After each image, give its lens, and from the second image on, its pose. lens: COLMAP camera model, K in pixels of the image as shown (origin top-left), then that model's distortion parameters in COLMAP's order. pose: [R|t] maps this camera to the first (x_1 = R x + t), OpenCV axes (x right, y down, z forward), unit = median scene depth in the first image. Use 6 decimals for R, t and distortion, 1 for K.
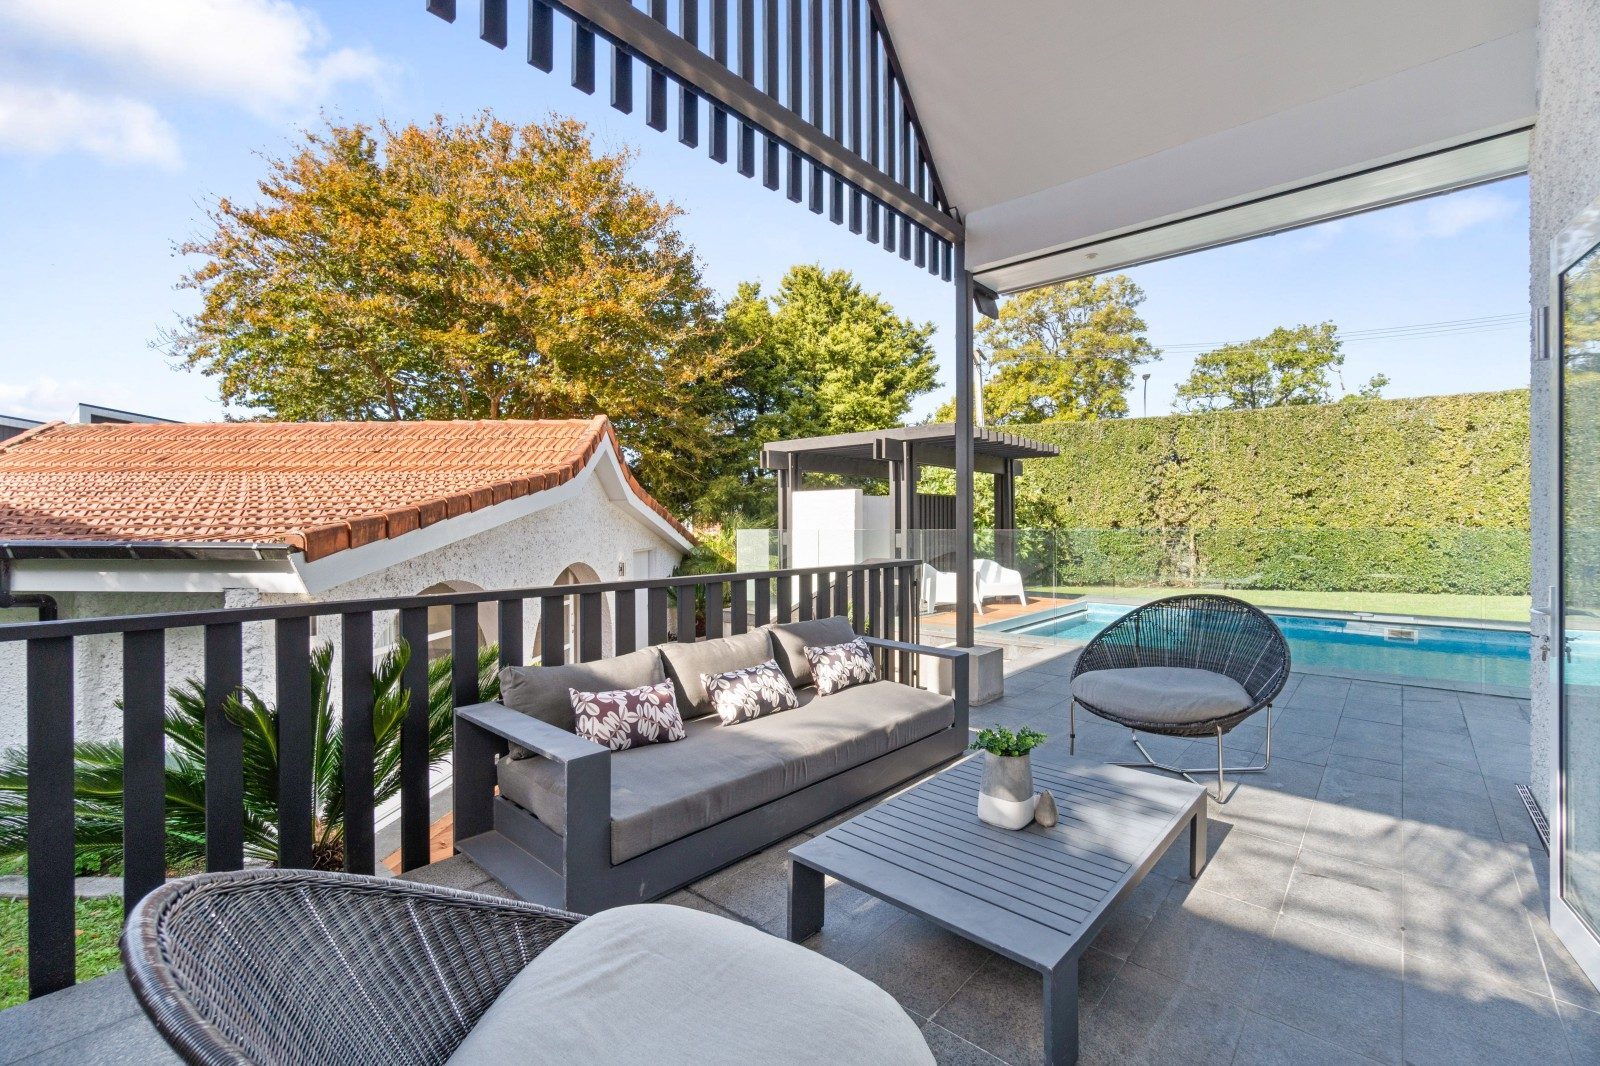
lens RADIAL K [[692.2, 0, 800.0], [0, 692.2, 527.7], [0, 0, 1]] dist [-0.003685, -0.000153]
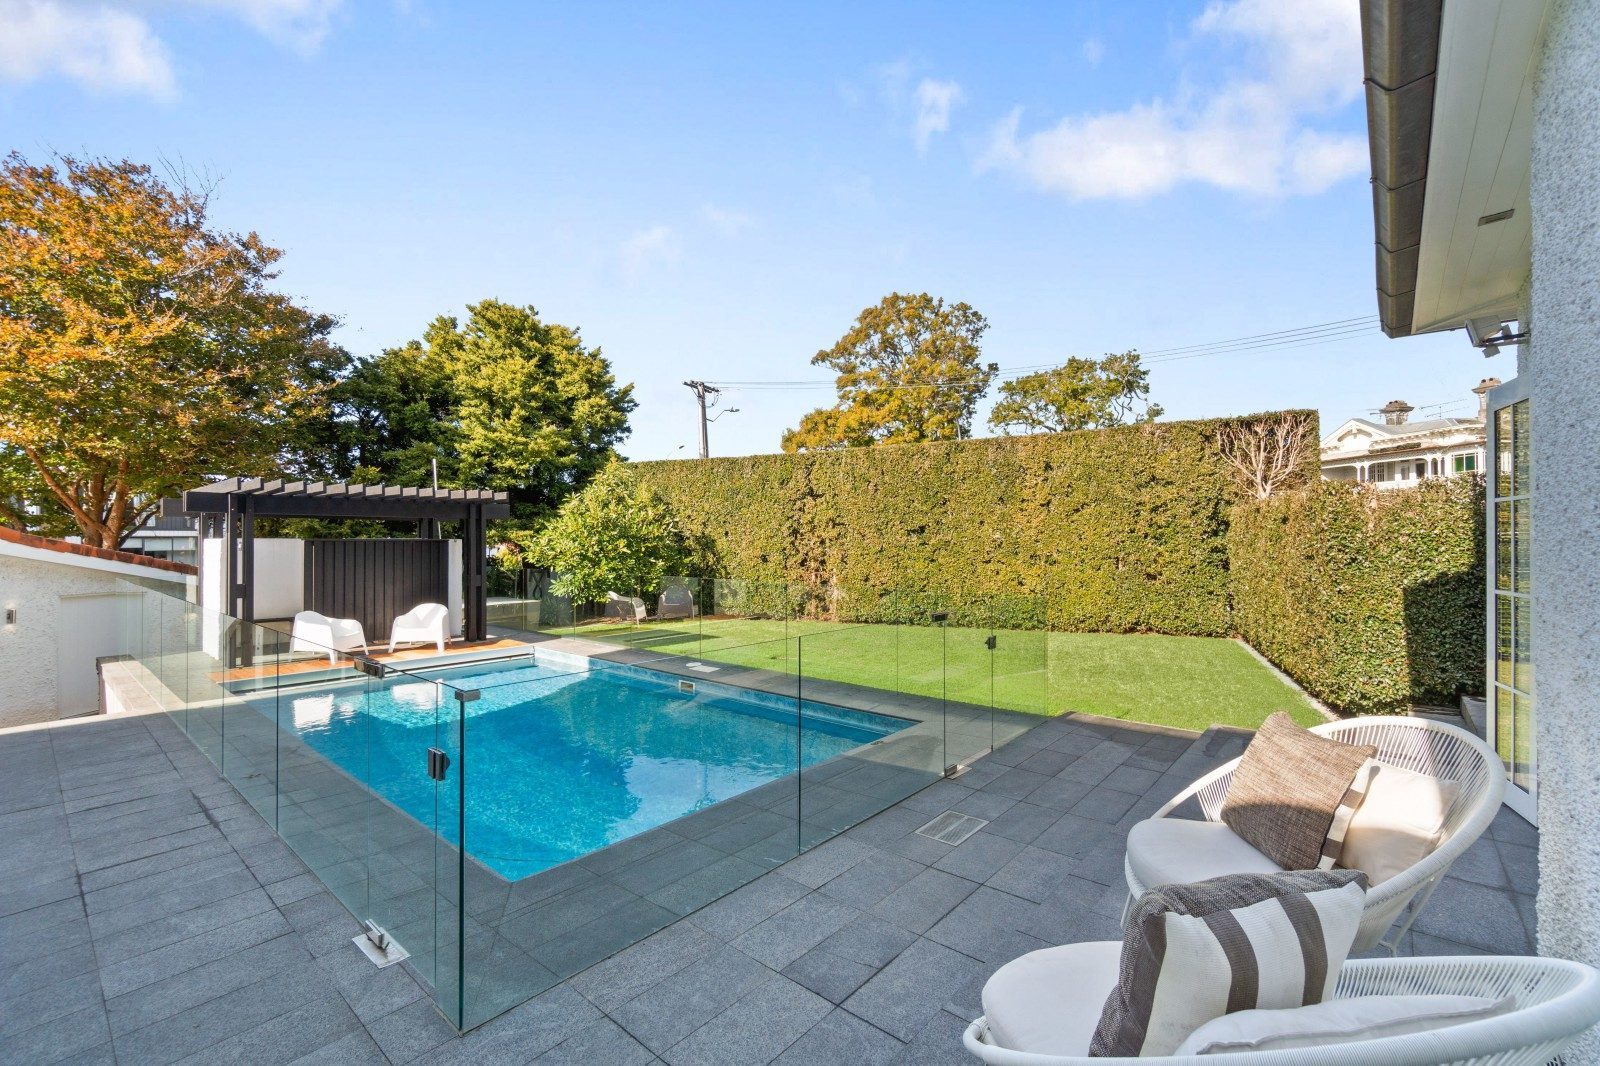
lens RADIAL K [[689.7, 0, 796.6], [0, 689.7, 537.3], [0, 0, 1]] dist [0.002081, -0.000156]
pose [[0.999656, 0.001098, 0.026202, 0.496077], [-0.000854, 0.999956, -0.009339, -0.027561], [-0.026211, 0.009314, 0.999613, -0.007125]]
